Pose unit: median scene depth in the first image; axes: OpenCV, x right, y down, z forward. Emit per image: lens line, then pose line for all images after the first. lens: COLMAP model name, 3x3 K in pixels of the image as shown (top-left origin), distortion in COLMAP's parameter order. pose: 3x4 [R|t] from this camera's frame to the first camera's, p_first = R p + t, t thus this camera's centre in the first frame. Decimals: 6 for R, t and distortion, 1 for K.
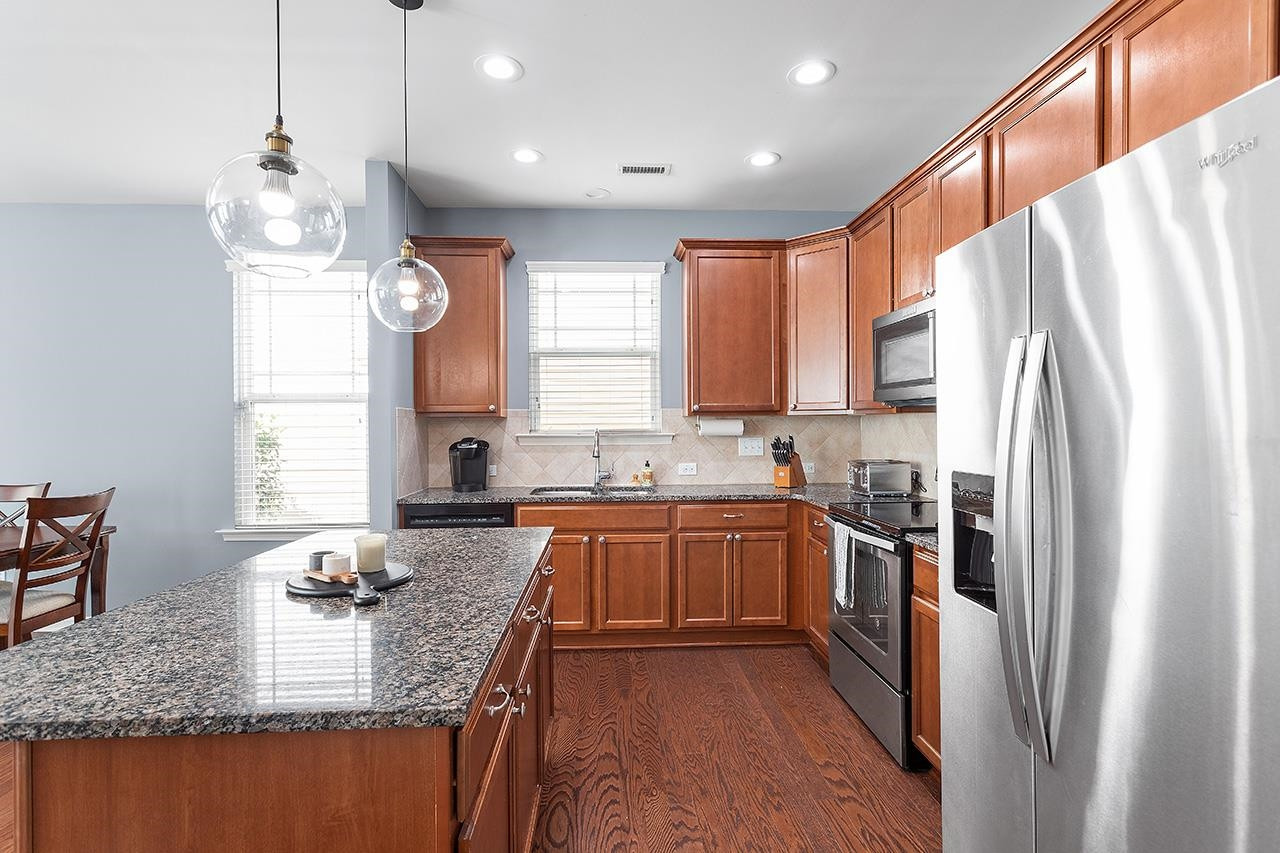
lens RADIAL K [[616.0, 0, 633.0], [0, 616.0, 429.1], [0, 0, 1]] dist [0.006132, 0.000021]
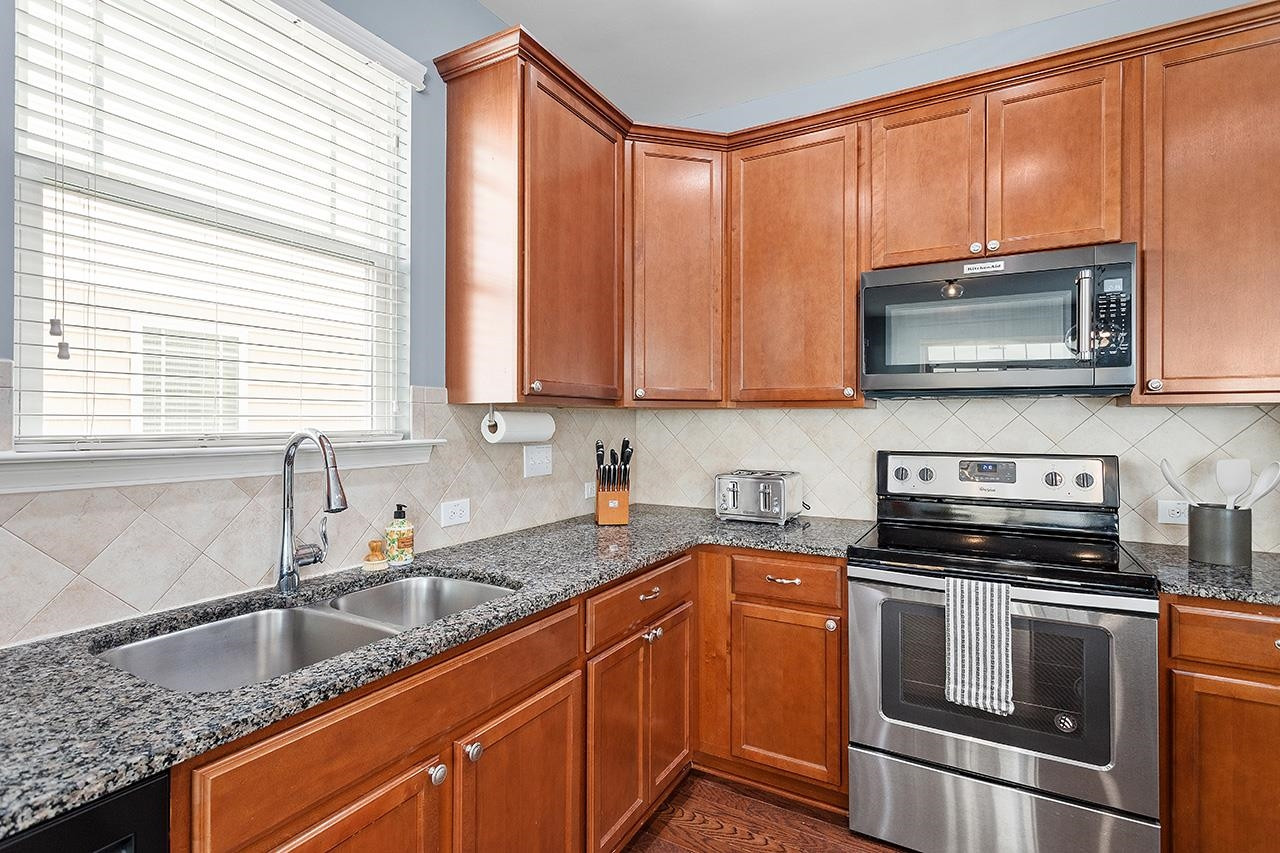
lens RADIAL K [[616.0, 0, 635.7], [0, 616.0, 425.8], [0, 0, 1]] dist [0.006132, 0.000021]
pose [[0.534888, 0.001559, 0.844922, -0.252751], [0.001295, 0.999996, -0.002666, -0.002201], [-0.844922, 0.002520, 0.534884, 0.630449]]
